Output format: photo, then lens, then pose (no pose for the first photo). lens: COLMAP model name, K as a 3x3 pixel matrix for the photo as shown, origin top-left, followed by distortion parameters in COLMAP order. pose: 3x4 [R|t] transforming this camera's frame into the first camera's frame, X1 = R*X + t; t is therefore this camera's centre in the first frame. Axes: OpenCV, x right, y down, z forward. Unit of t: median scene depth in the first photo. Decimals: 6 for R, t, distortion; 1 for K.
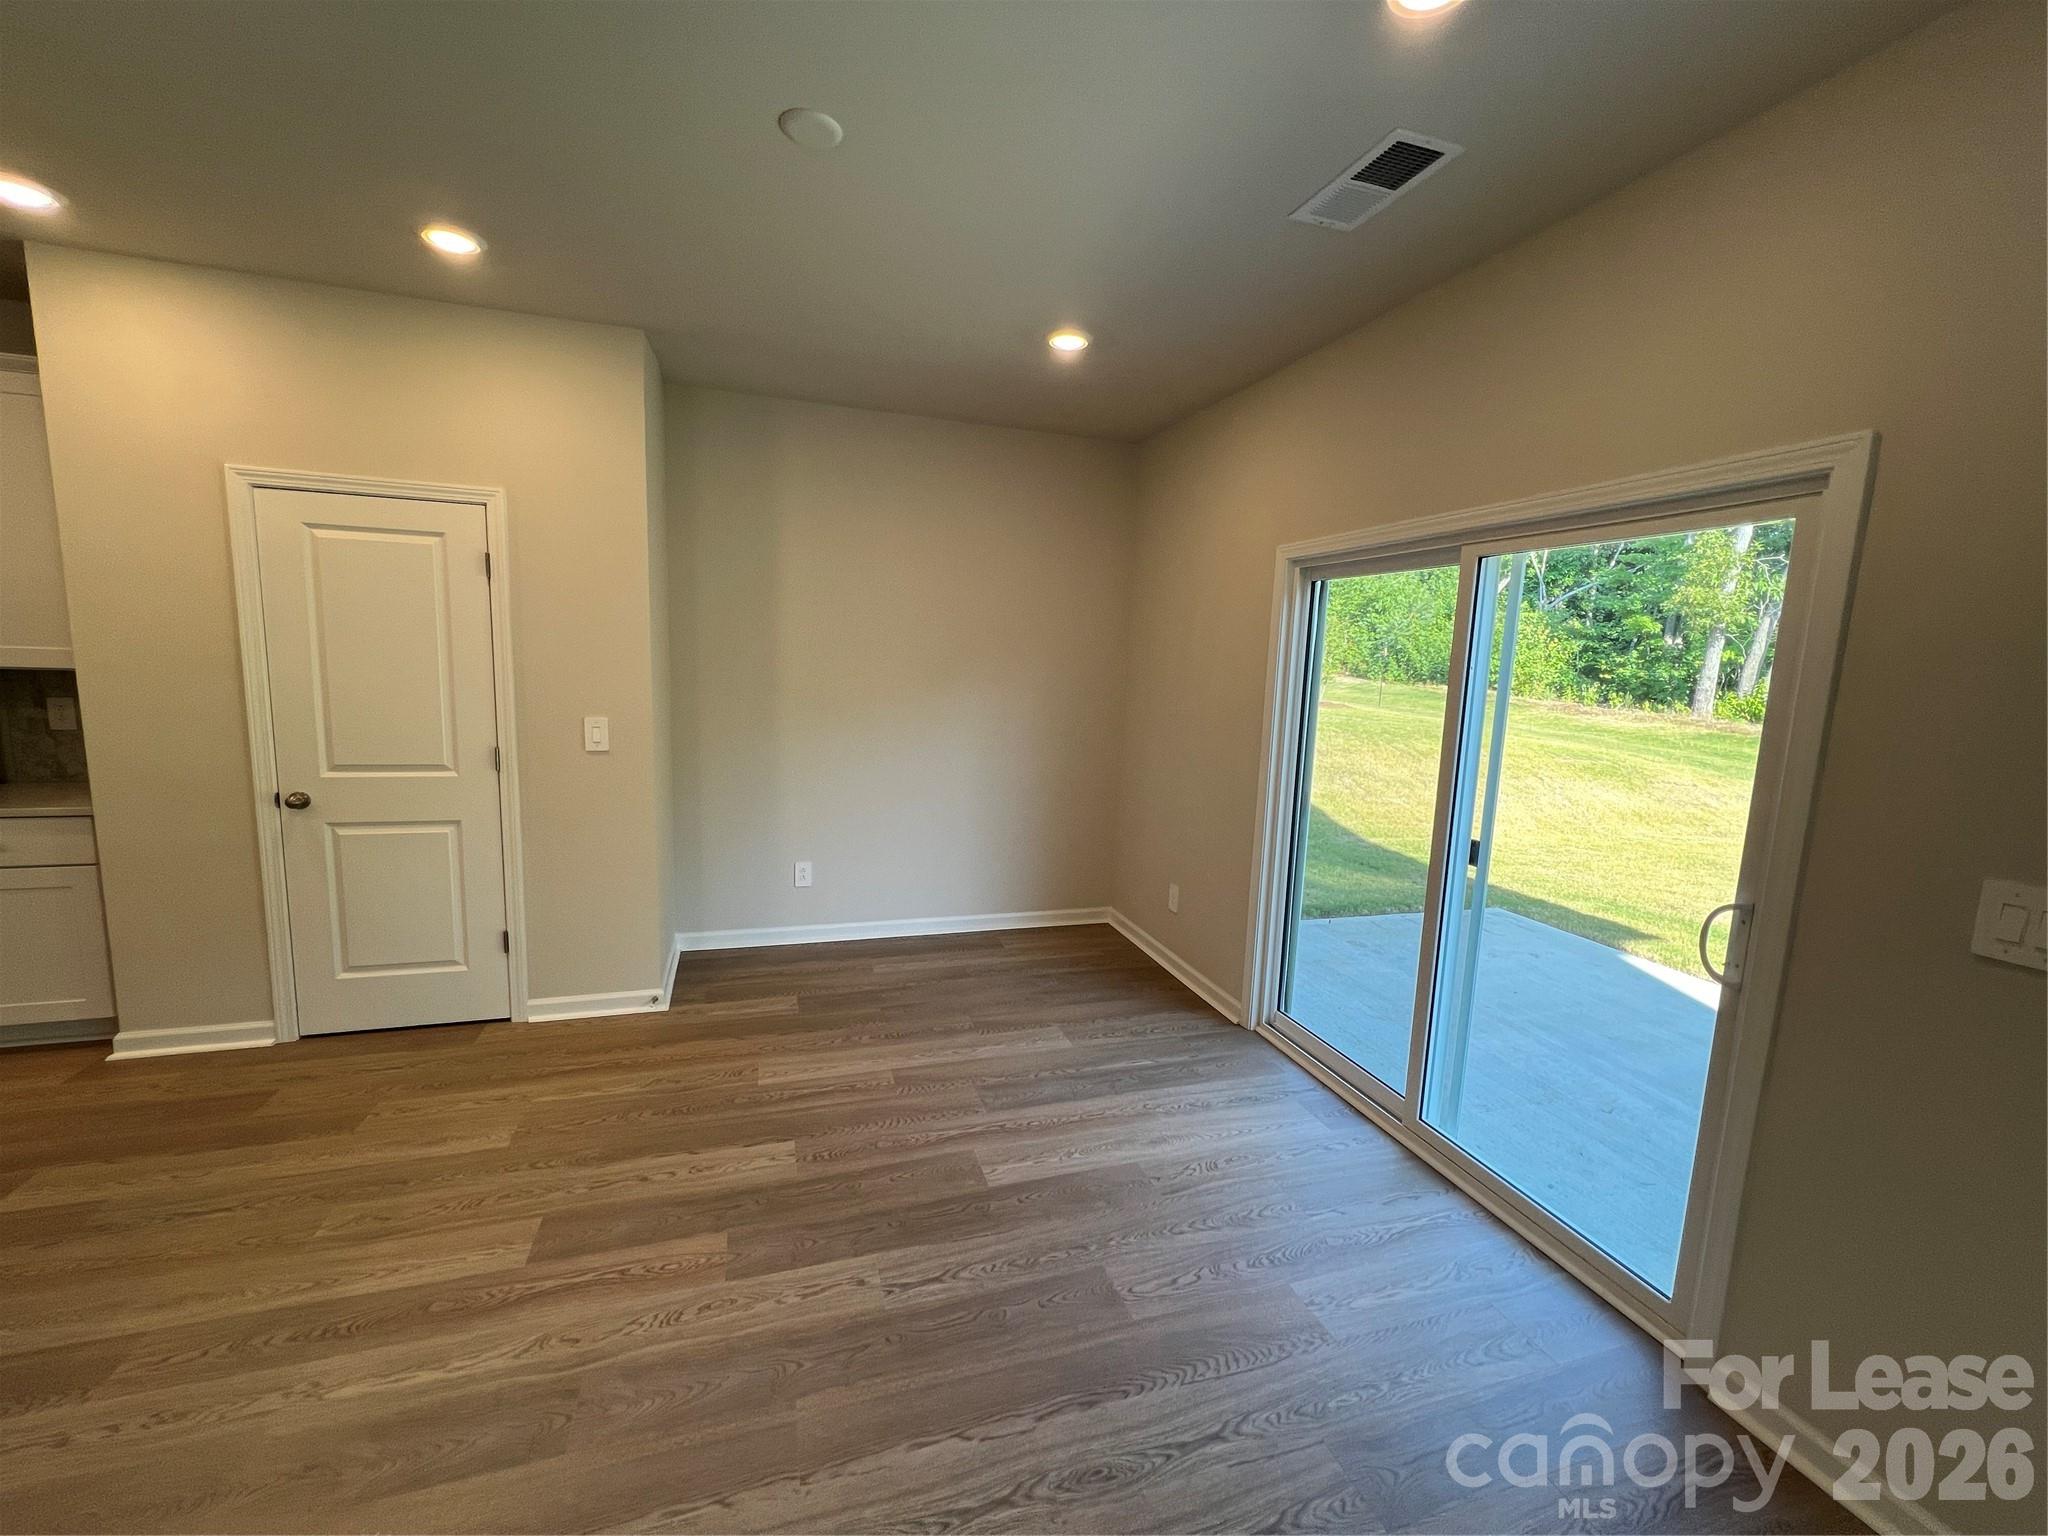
lens RADIAL K [[818.8, 0, 1035.5], [0, 818.8, 766.1], [0, 0, 1]] dist [-0.002334, 0.000723]
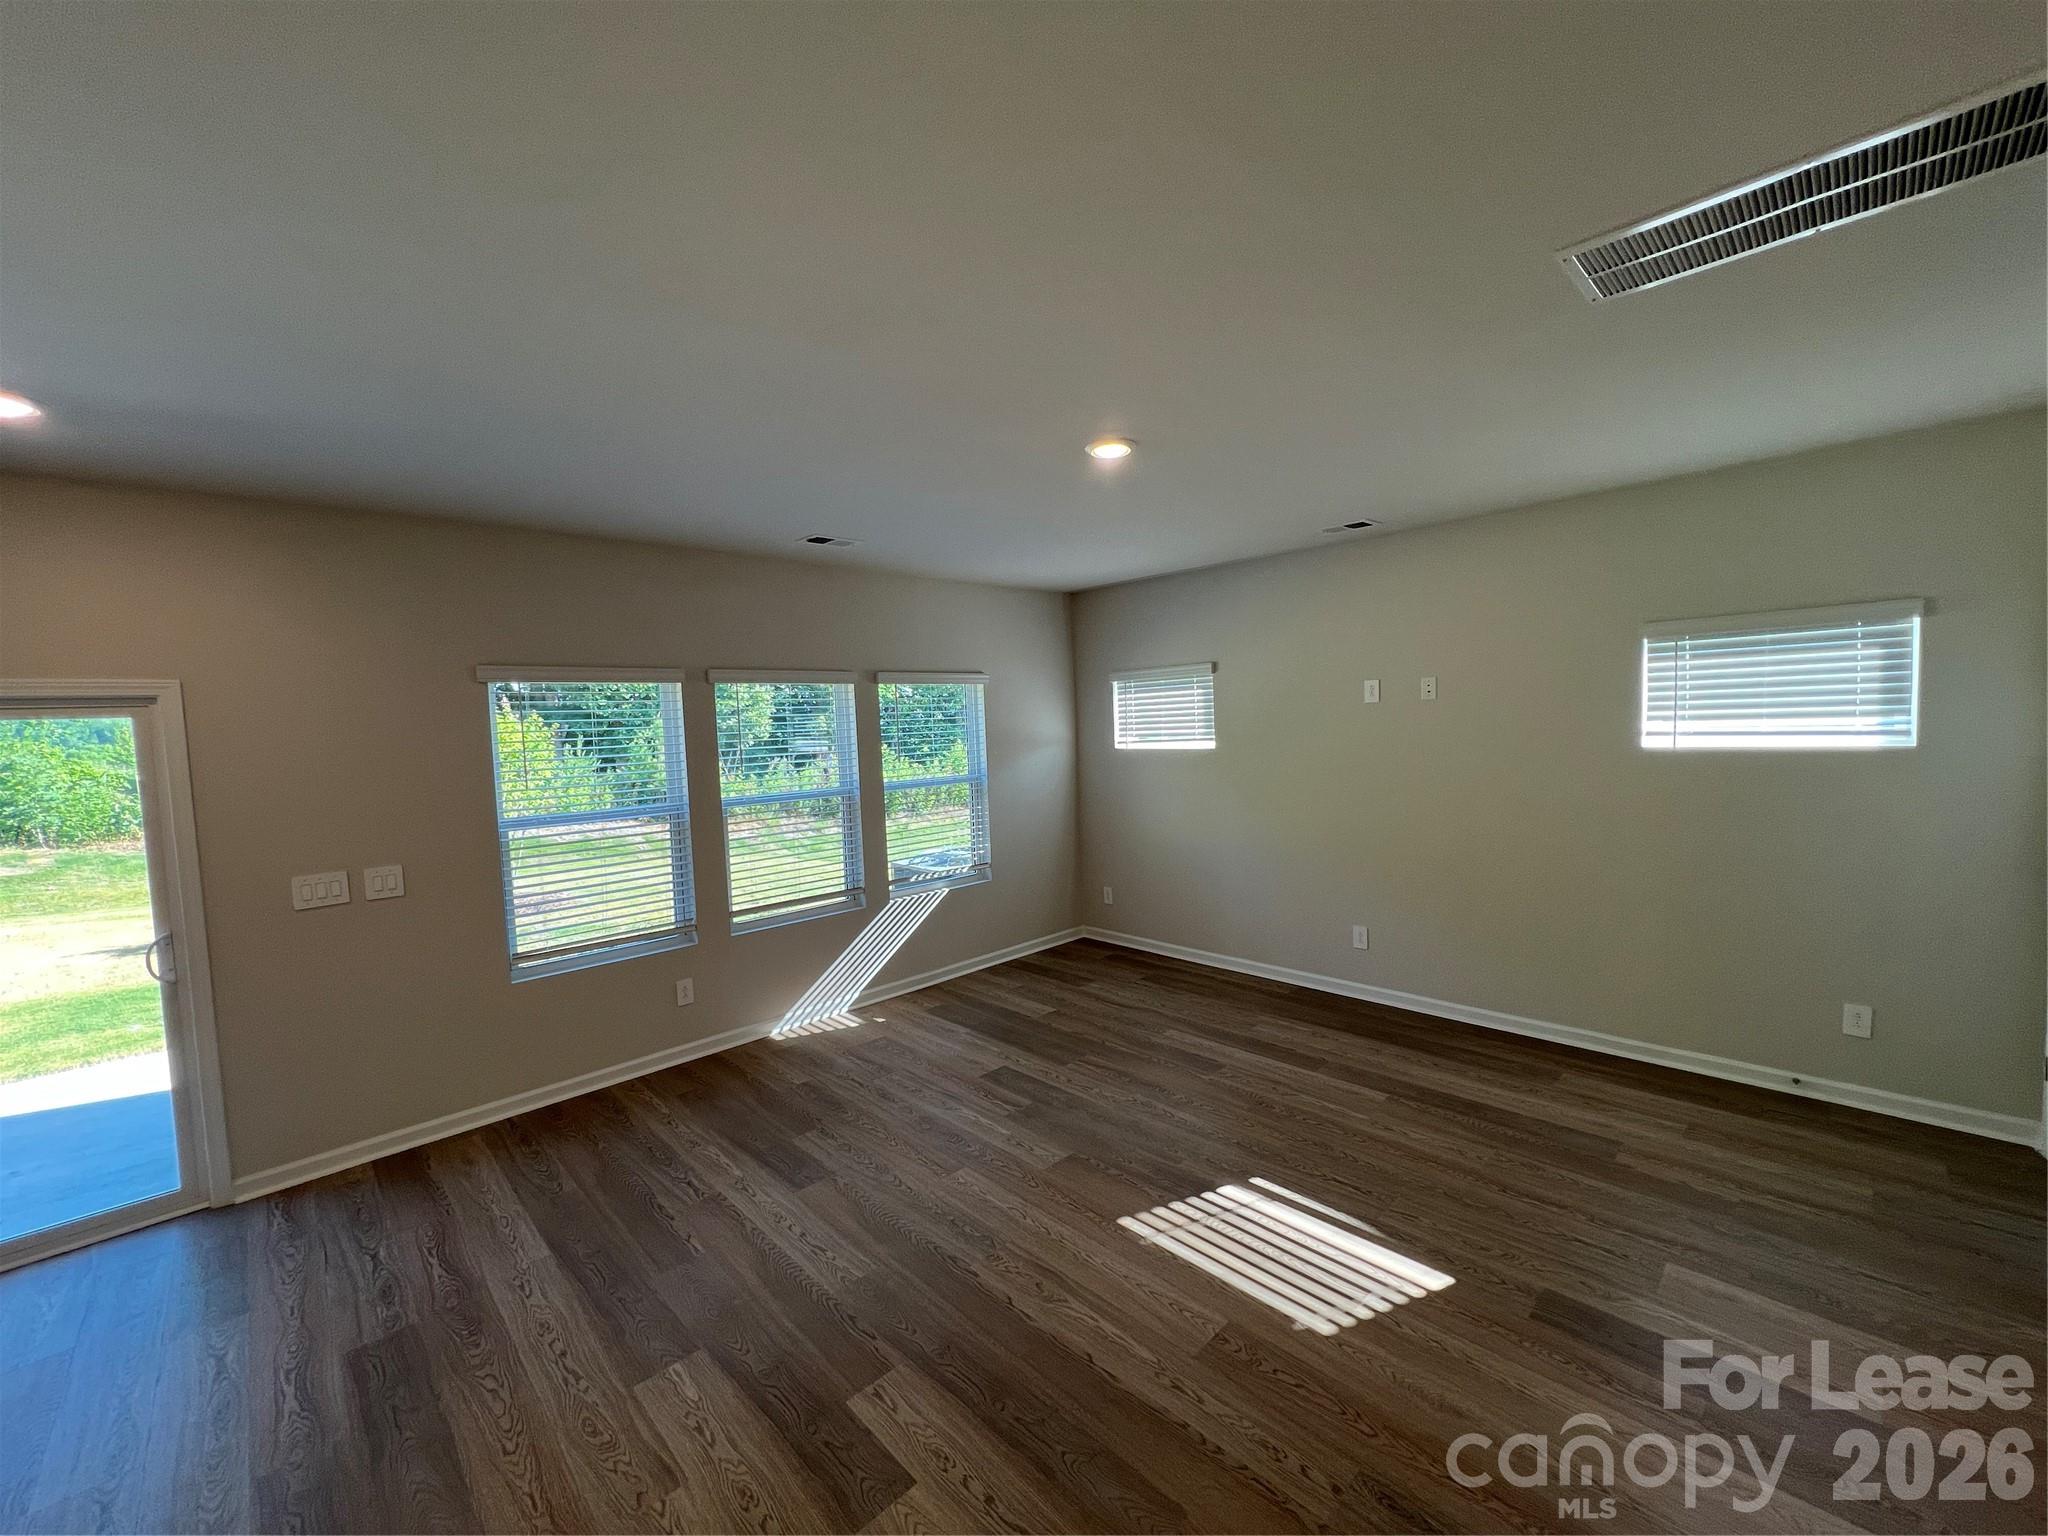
lens RADIAL K [[818.8, 0, 1025.8], [0, 818.8, 781.7], [0, 0, 1]] dist [-0.002334, 0.000723]
pose [[-0.438052, -0.087875, 0.894644, -0.883615], [0.140460, 0.976297, 0.164670, -0.106807], [-0.887908, 0.197795, -0.415326, 0.019227]]
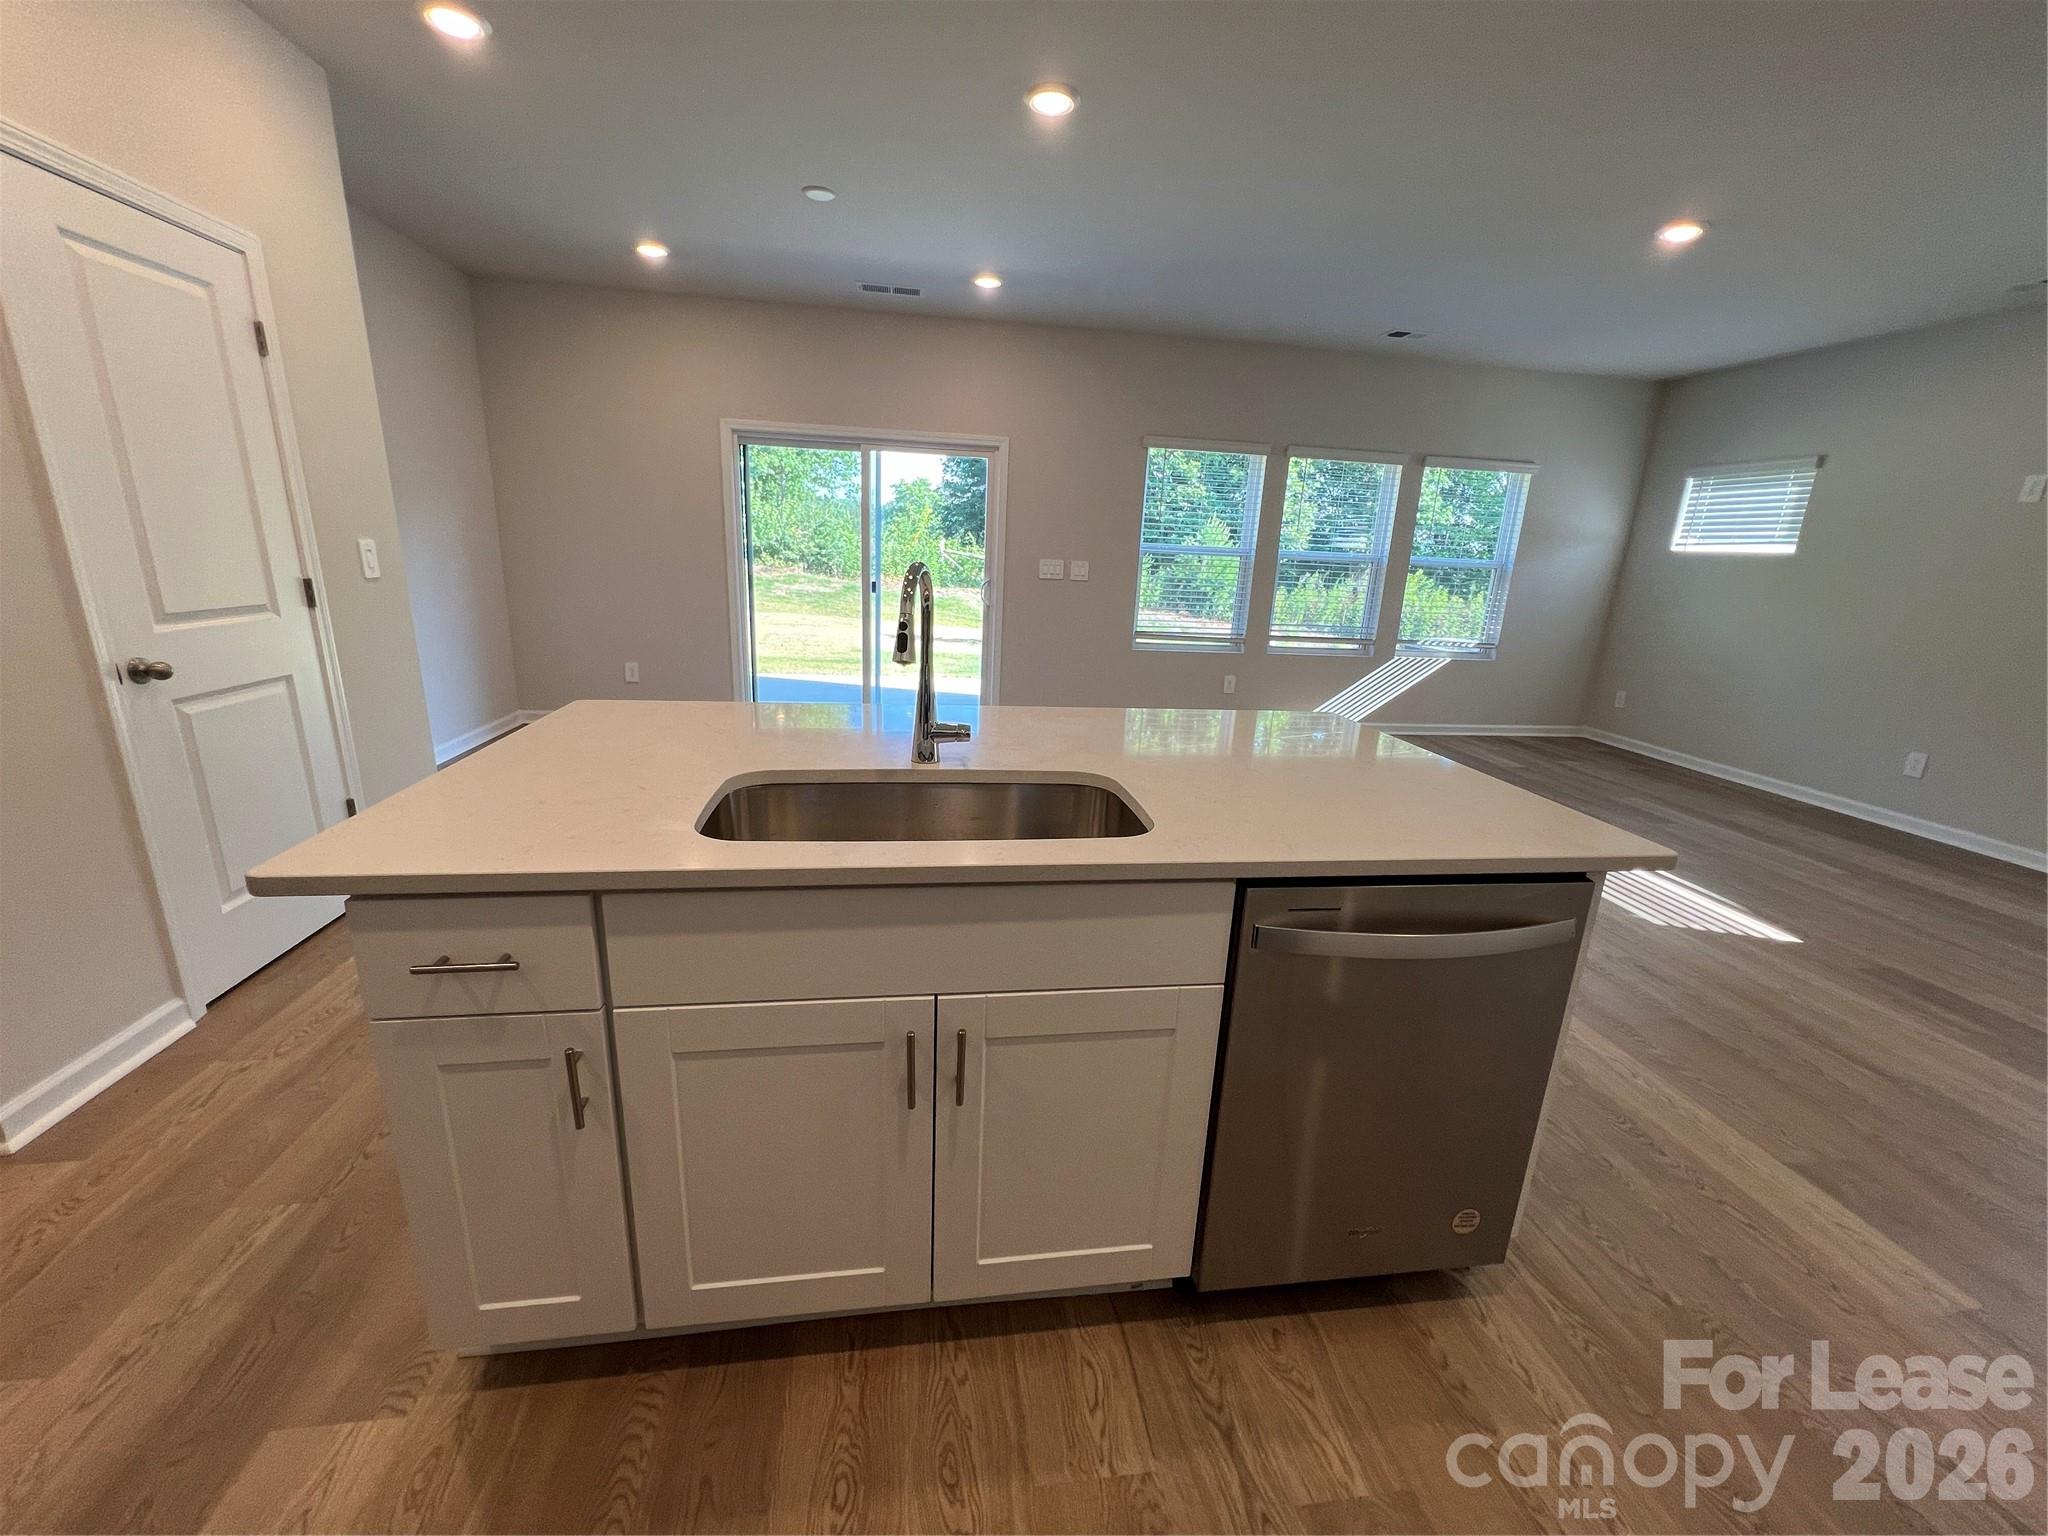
lens RADIAL K [[818.8, 0, 1027.6], [0, 818.8, 772.7], [0, 0, 1]] dist [-0.002334, 0.000723]
pose [[0.165073, -0.293383, 0.941636, -1.470246], [0.090769, 0.955200, 0.281697, -0.002408], [-0.982096, 0.038970, 0.184308, 0.157574]]
